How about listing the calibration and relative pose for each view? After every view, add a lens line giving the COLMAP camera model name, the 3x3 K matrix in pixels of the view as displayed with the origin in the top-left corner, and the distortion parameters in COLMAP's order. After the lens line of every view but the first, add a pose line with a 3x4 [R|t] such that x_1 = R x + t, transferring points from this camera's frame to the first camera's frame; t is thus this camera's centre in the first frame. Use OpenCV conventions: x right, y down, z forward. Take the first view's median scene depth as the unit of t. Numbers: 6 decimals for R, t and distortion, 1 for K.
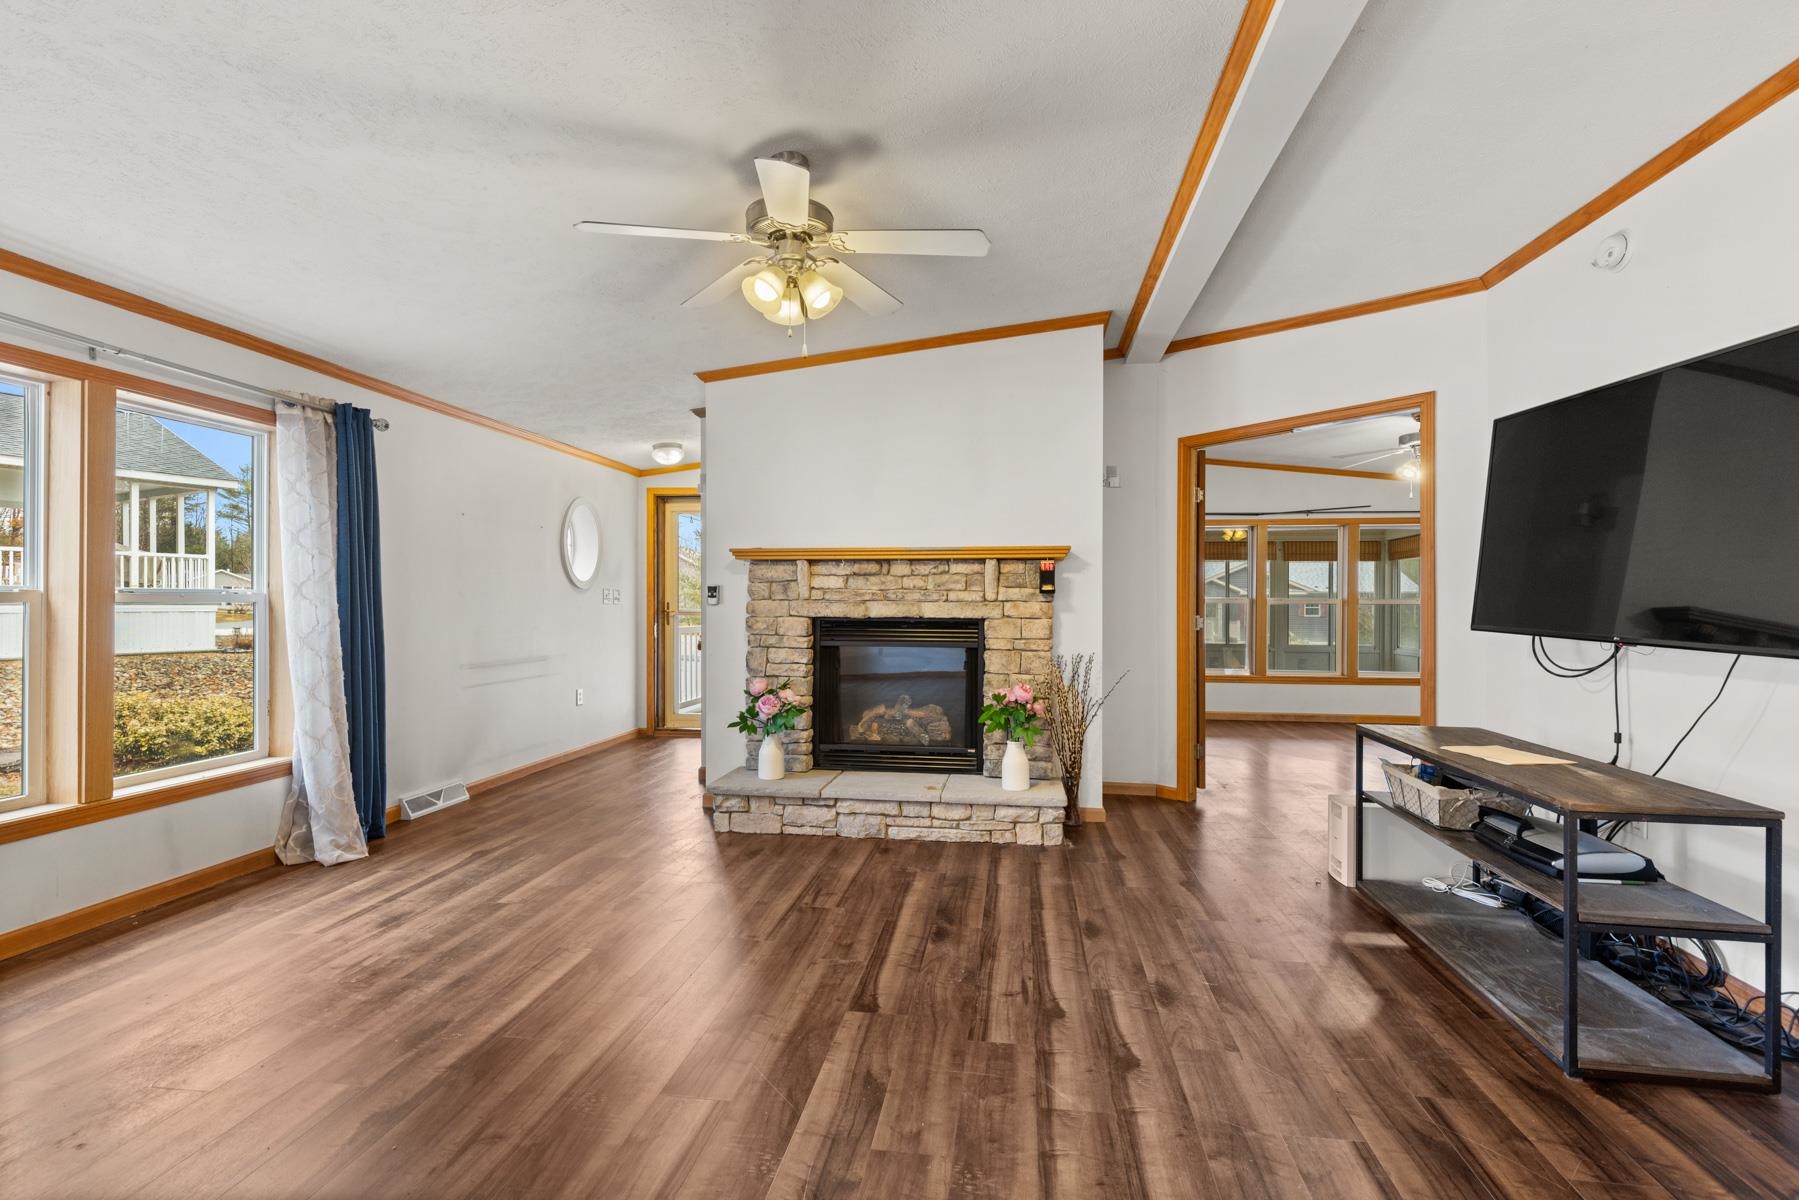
lens RADIAL K [[809.3, 0, 911.1], [0, 809.3, 601.6], [0, 0, 1]] dist [0.006849, 0.000116]
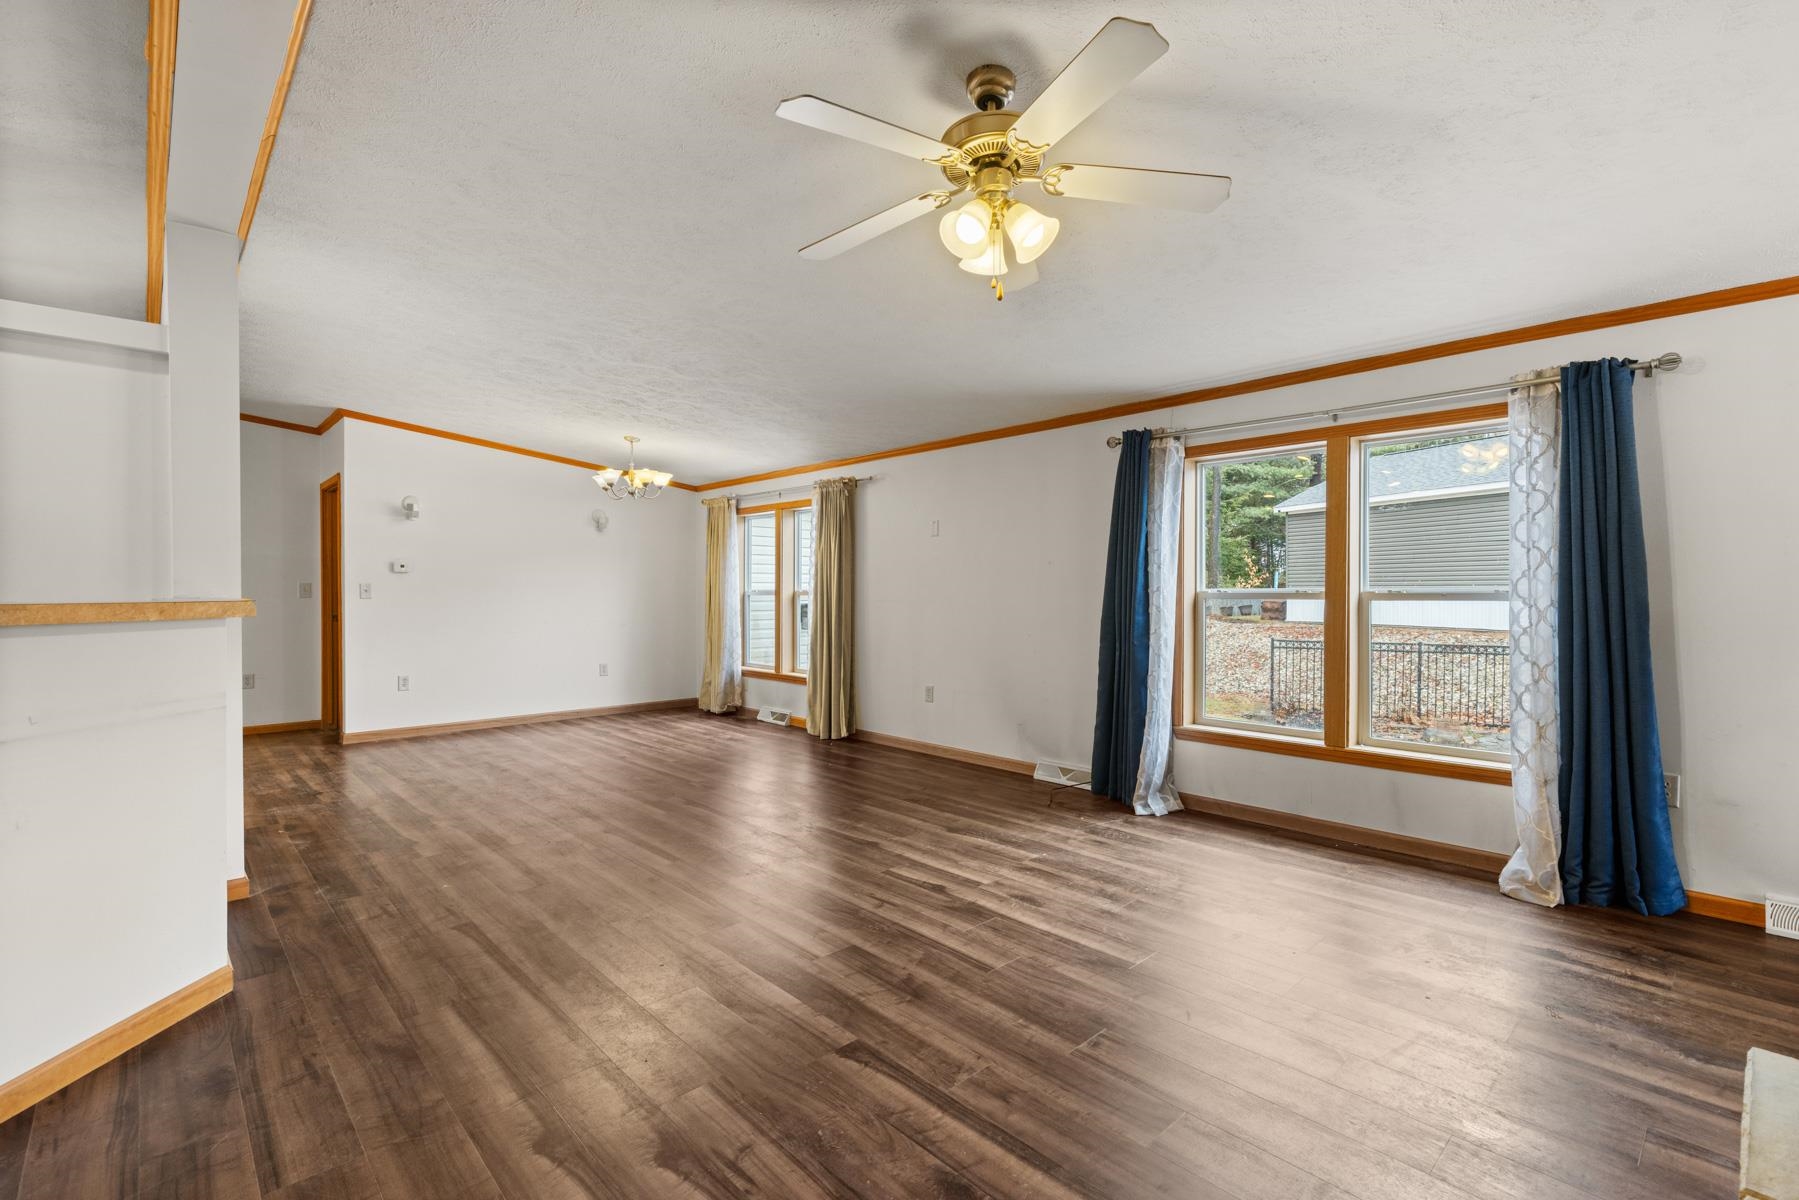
lens RADIAL K [[809.3, 0, 911.1], [0, 809.3, 601.6], [0, 0, 1]] dist [0.006849, 0.000116]
pose [[-0.625787, 0.013271, -0.779881, 0.361674], [0.003210, 0.999891, 0.014440, -0.012635], [0.779987, 0.006533, -0.625761, 0.959784]]
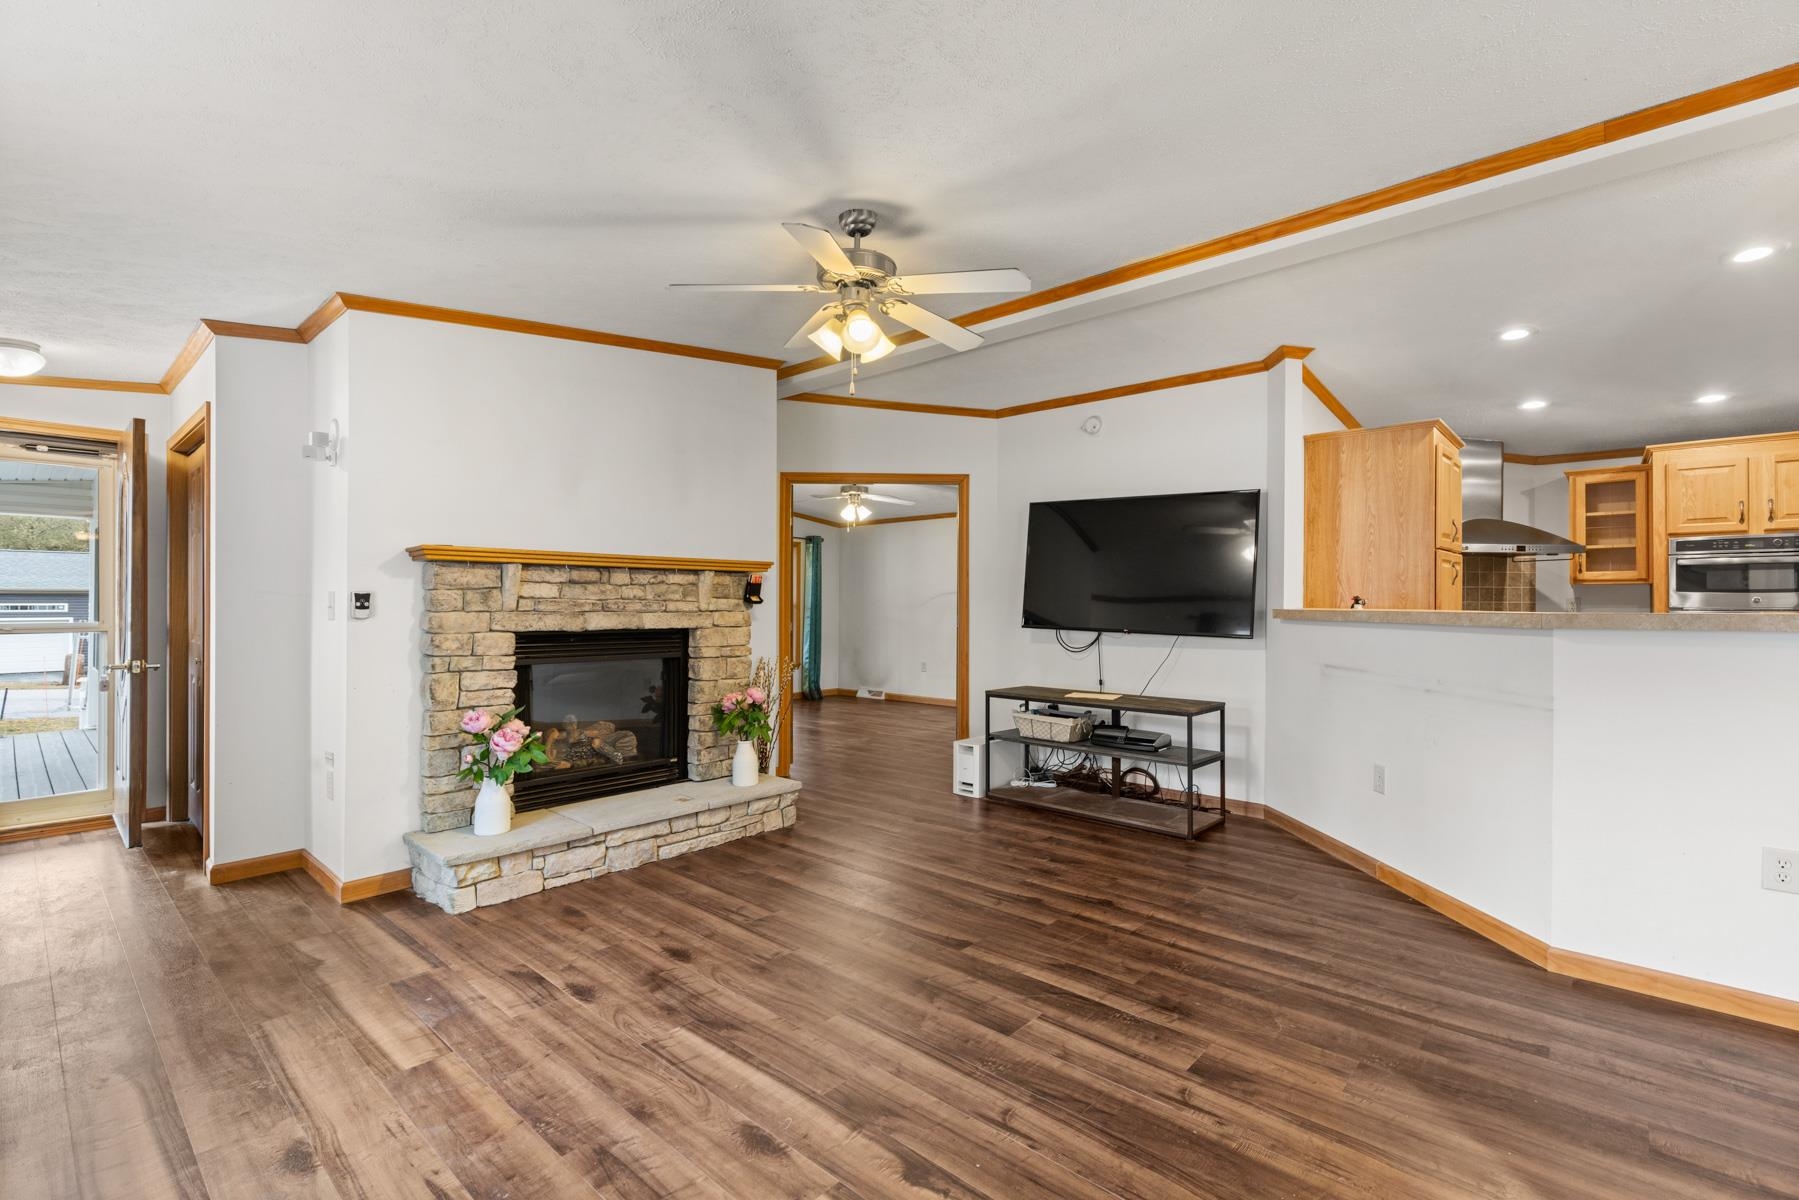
lens RADIAL K [[806.8, 0, 908.1], [0, 806.8, 600.7], [0, 0, 1]] dist [0.005016, 0.000120]
pose [[0.557941, 0.002294, 0.829878, -0.665719], [-0.001390, 0.999997, -0.001829, -0.013552], [-0.829880, -0.000132, 0.557942, 0.223707]]
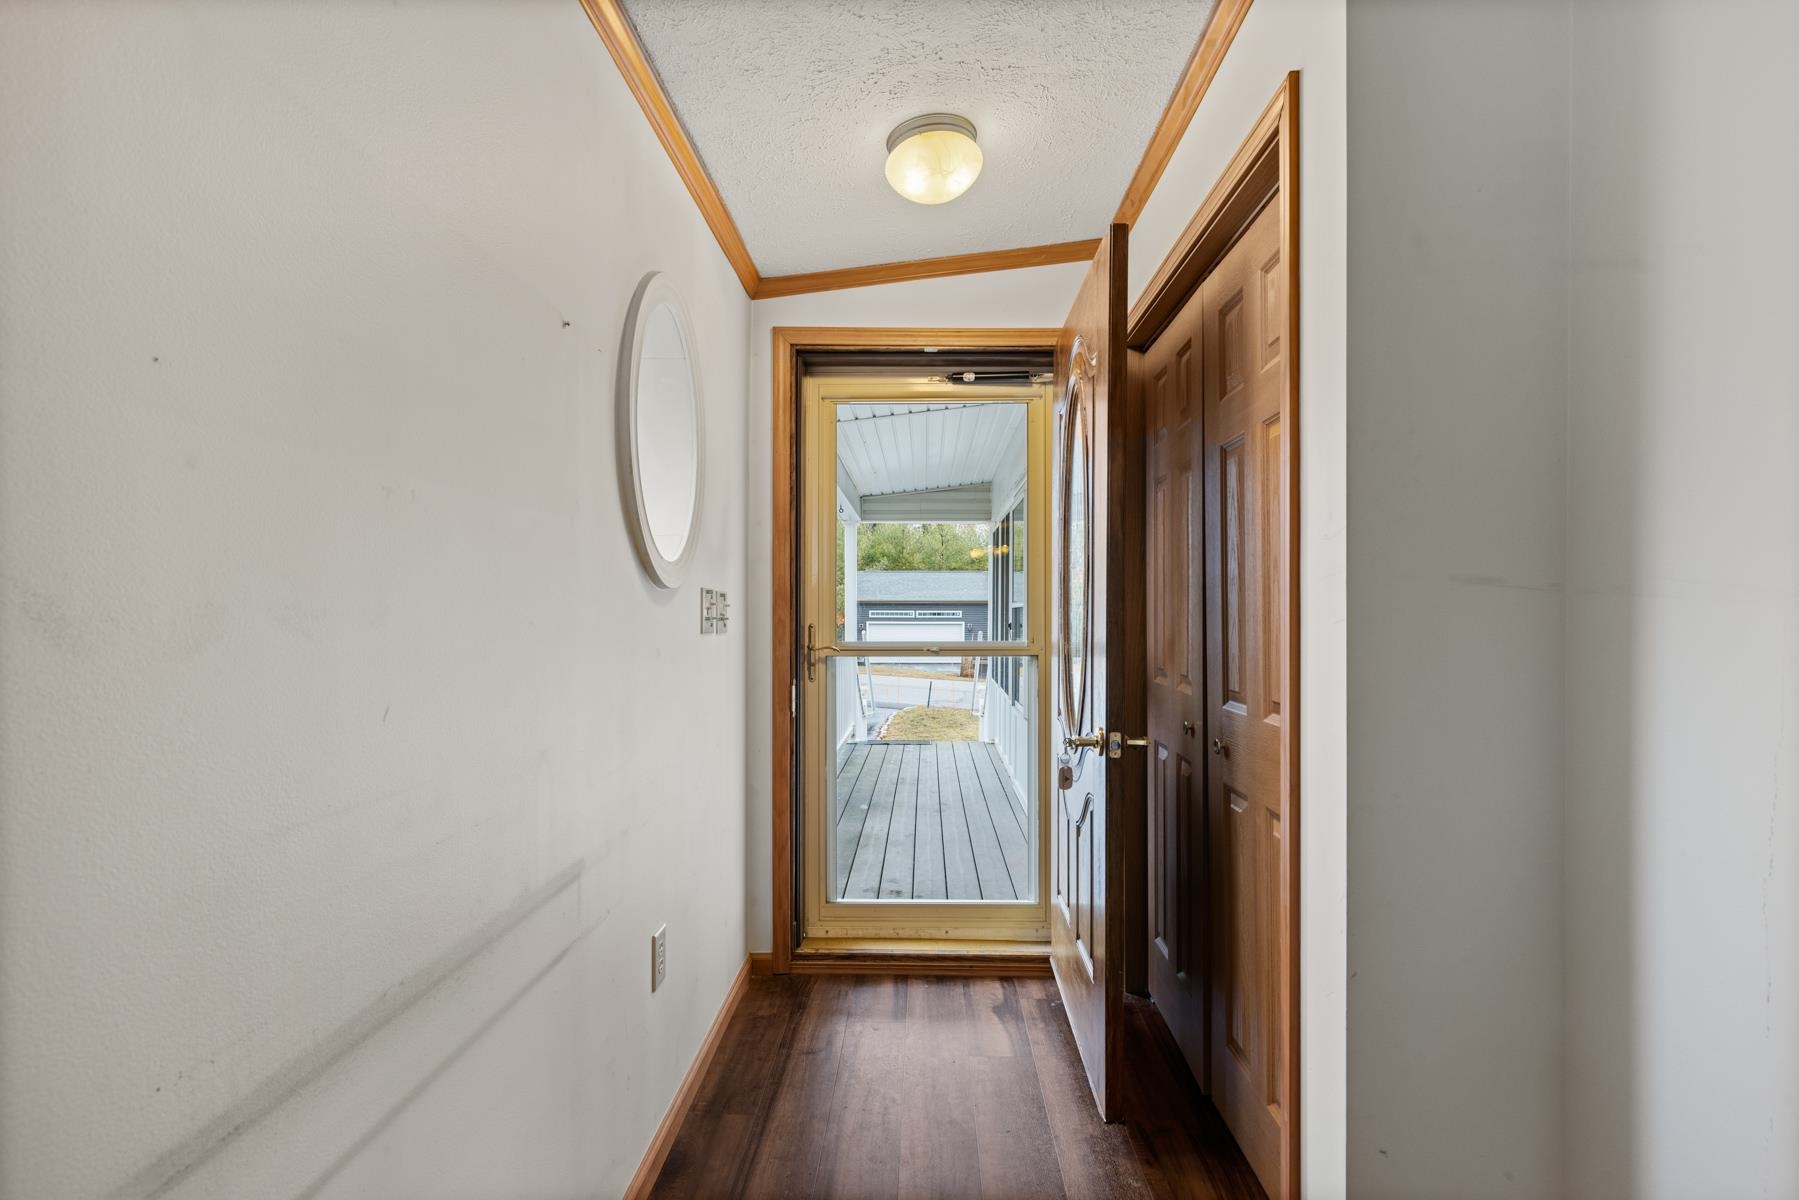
lens RADIAL K [[839.7, 0, 920.3], [0, 839.7, 608.5], [0, 0, 1]] dist [-0.001136, -0.000113]
pose [[0.991574, 0.000173, 0.129539, -0.548973], [-0.000109, 1.000000, -0.000508, -0.012798], [-0.129539, 0.000490, 0.991574, 1.066915]]
